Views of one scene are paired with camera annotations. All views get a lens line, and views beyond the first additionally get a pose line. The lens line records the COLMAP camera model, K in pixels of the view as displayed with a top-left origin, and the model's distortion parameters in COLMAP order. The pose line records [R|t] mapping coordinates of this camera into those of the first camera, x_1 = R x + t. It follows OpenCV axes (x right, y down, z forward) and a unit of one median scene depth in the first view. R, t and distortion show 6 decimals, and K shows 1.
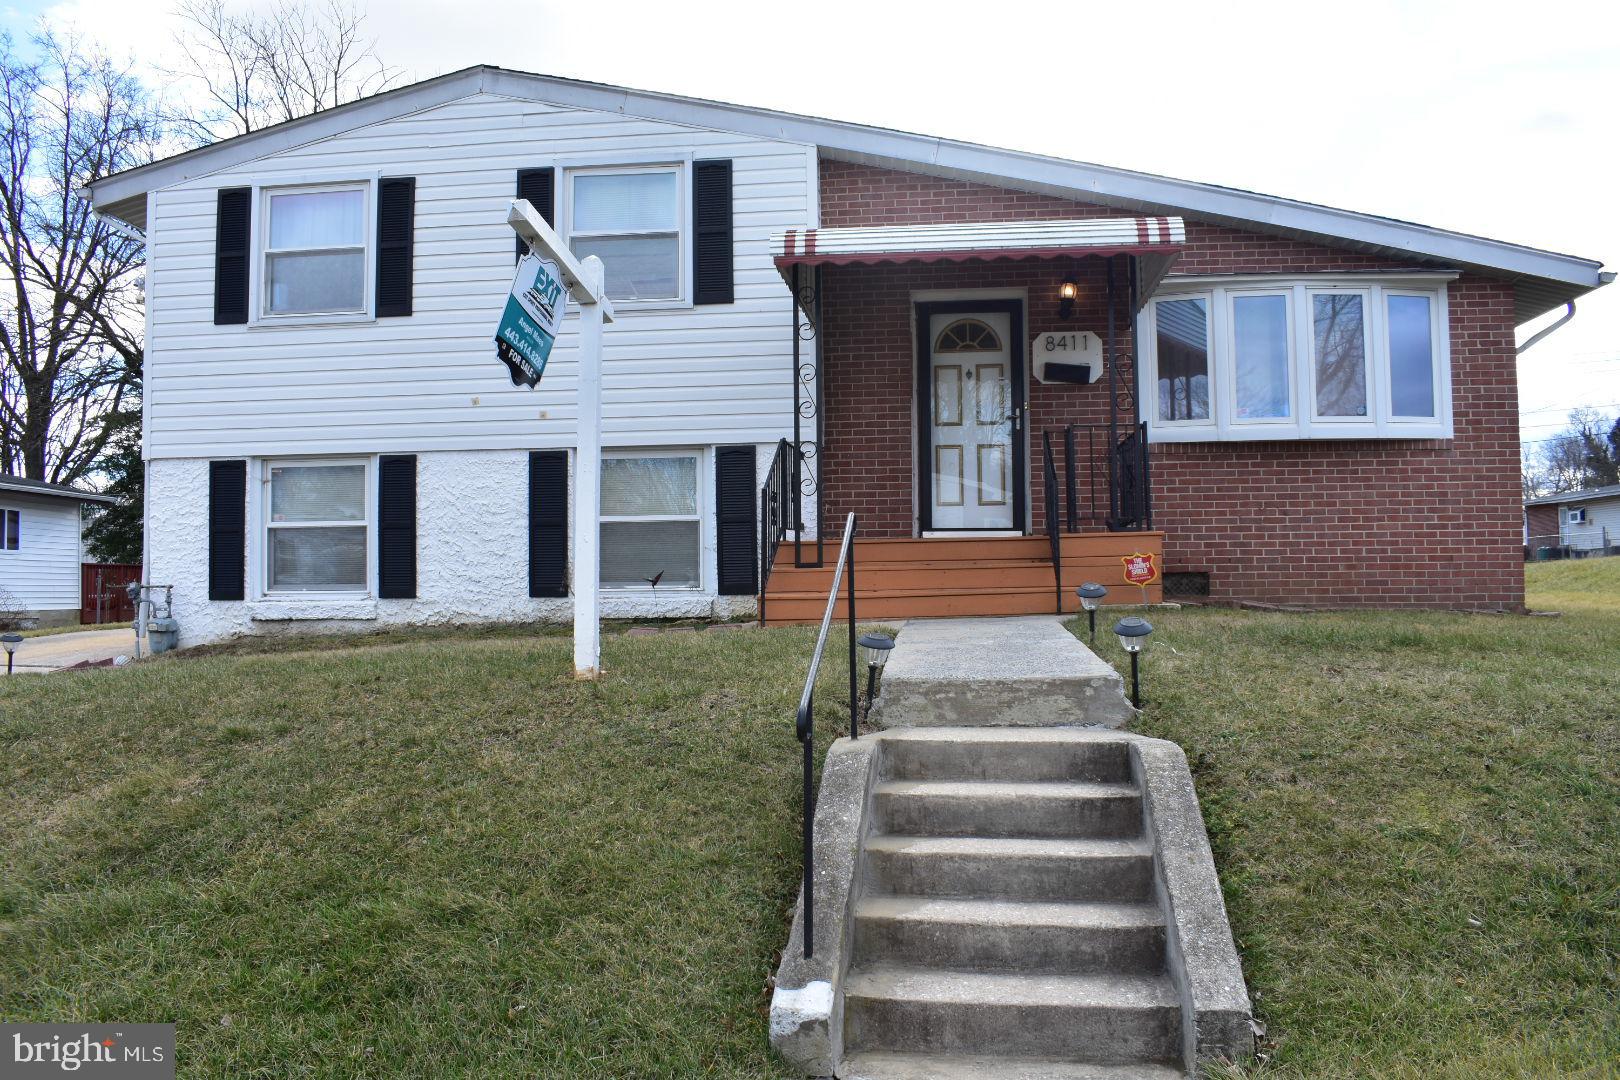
lens RADIAL K [[1277.3, 0, 807.9], [0, 1277.3, 540.5], [0, 0, 1]] dist [-0.088373, -0.003513]
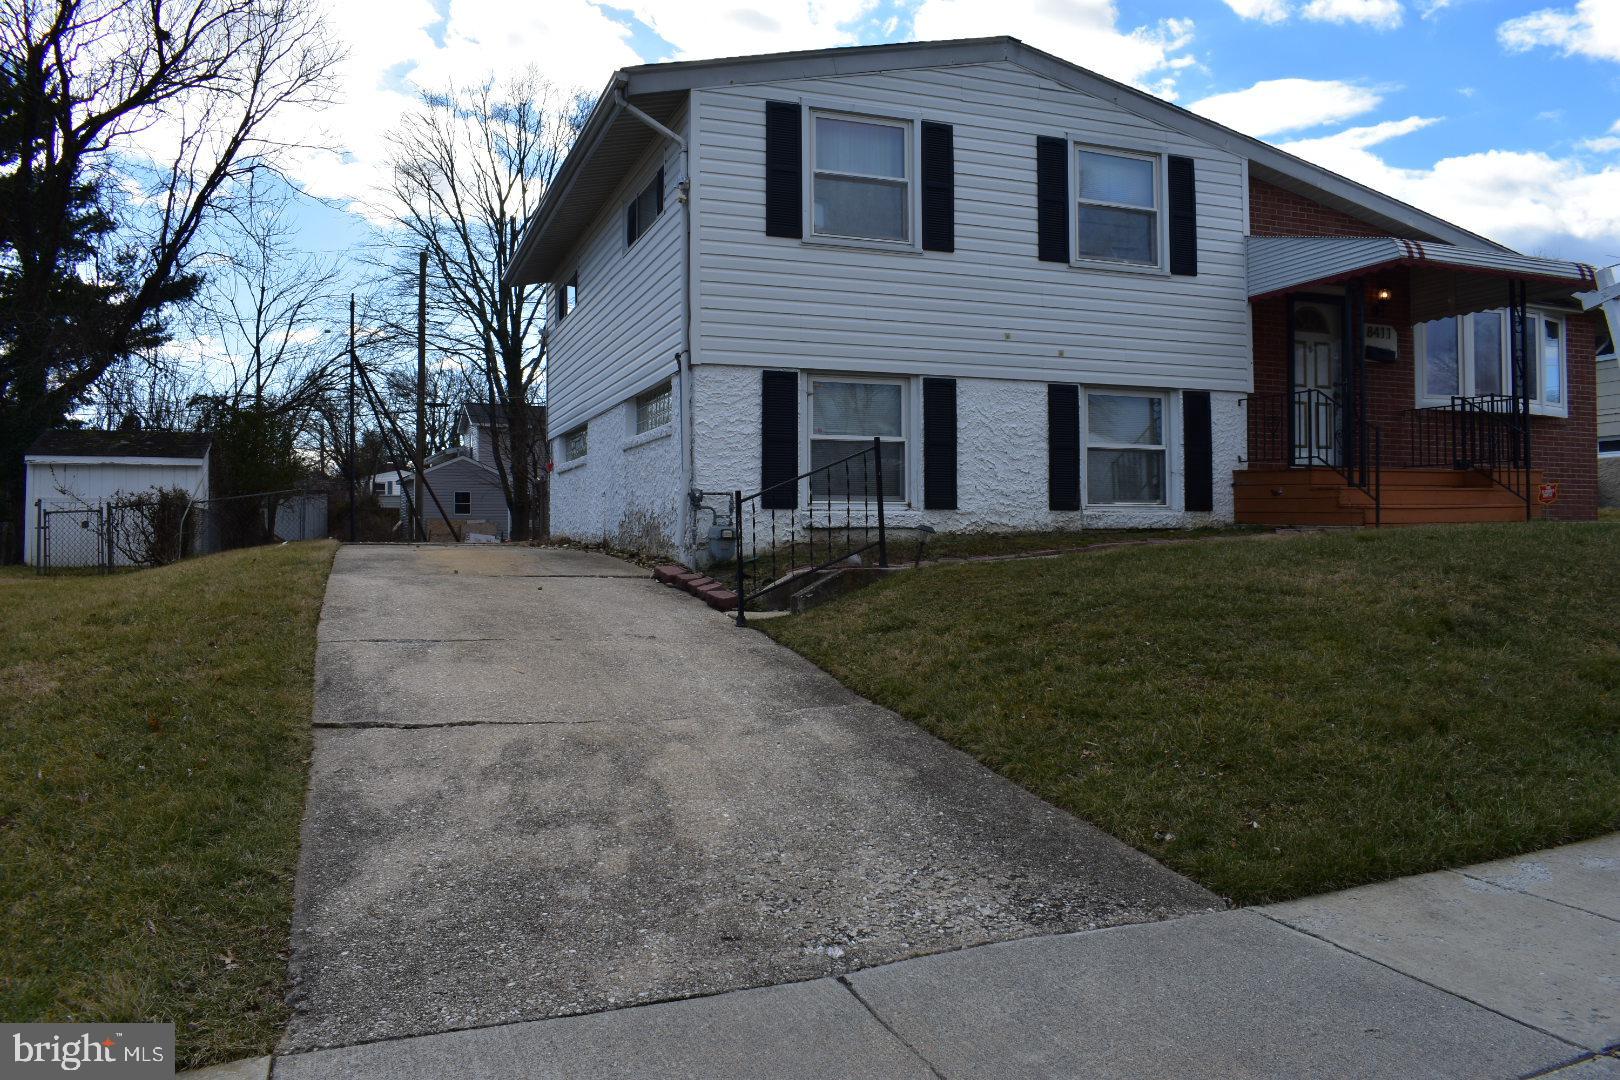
lens RADIAL K [[1277.3, 0, 751.8], [0, 1277.3, 496.1], [0, 0, 1]] dist [-0.088373, -0.003513]
pose [[0.898742, 0.022937, 0.437878, -0.953338], [-0.035414, 0.999166, 0.020348, 0.017509], [-0.437046, -0.033794, 0.898804, 0.075401]]
